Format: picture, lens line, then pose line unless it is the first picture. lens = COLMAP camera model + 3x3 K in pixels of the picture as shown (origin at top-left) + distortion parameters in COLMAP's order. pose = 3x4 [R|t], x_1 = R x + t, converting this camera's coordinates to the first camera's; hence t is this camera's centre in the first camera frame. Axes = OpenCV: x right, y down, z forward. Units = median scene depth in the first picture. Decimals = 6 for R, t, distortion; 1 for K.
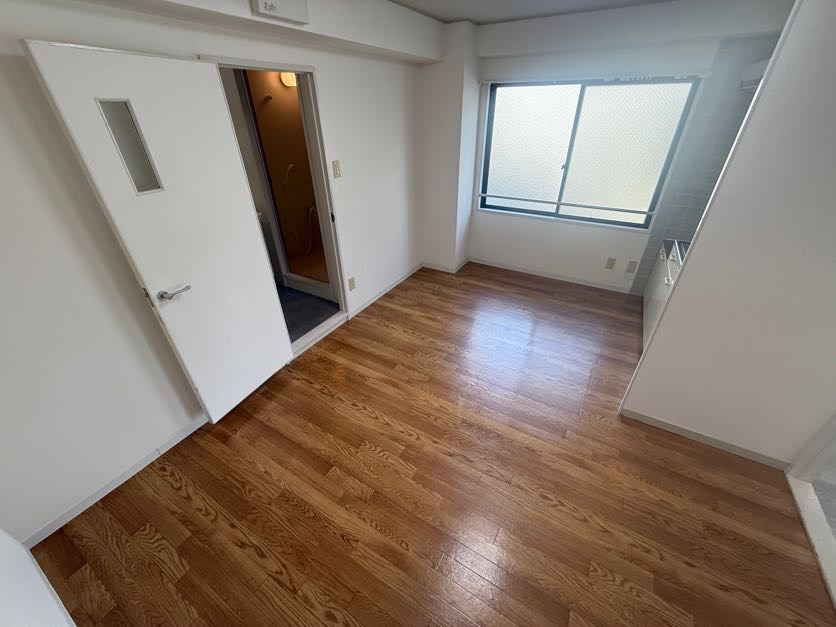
lens RADIAL K [[329.8, 0, 416.1], [0, 329.8, 314.9], [0, 0, 1]] dist [-0.002389, 0.000029]
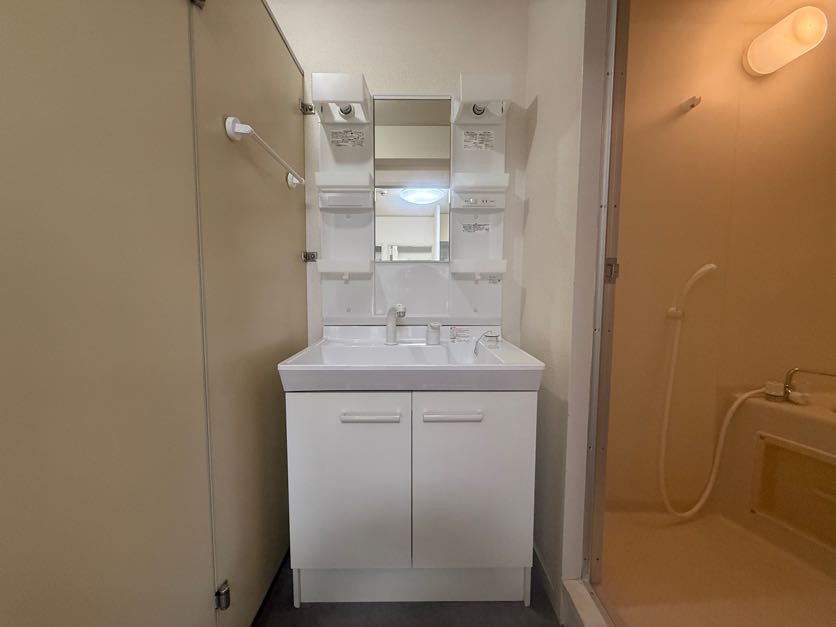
lens RADIAL K [[329.8, 0, 416.3], [0, 329.8, 312.2], [0, 0, 1]] dist [-0.002389, 0.000029]
pose [[0.516941, 0.090888, -0.851182, -0.240101], [-0.458022, 0.869406, -0.185333, -0.208894], [0.723179, 0.485667, 0.491060, 0.637111]]
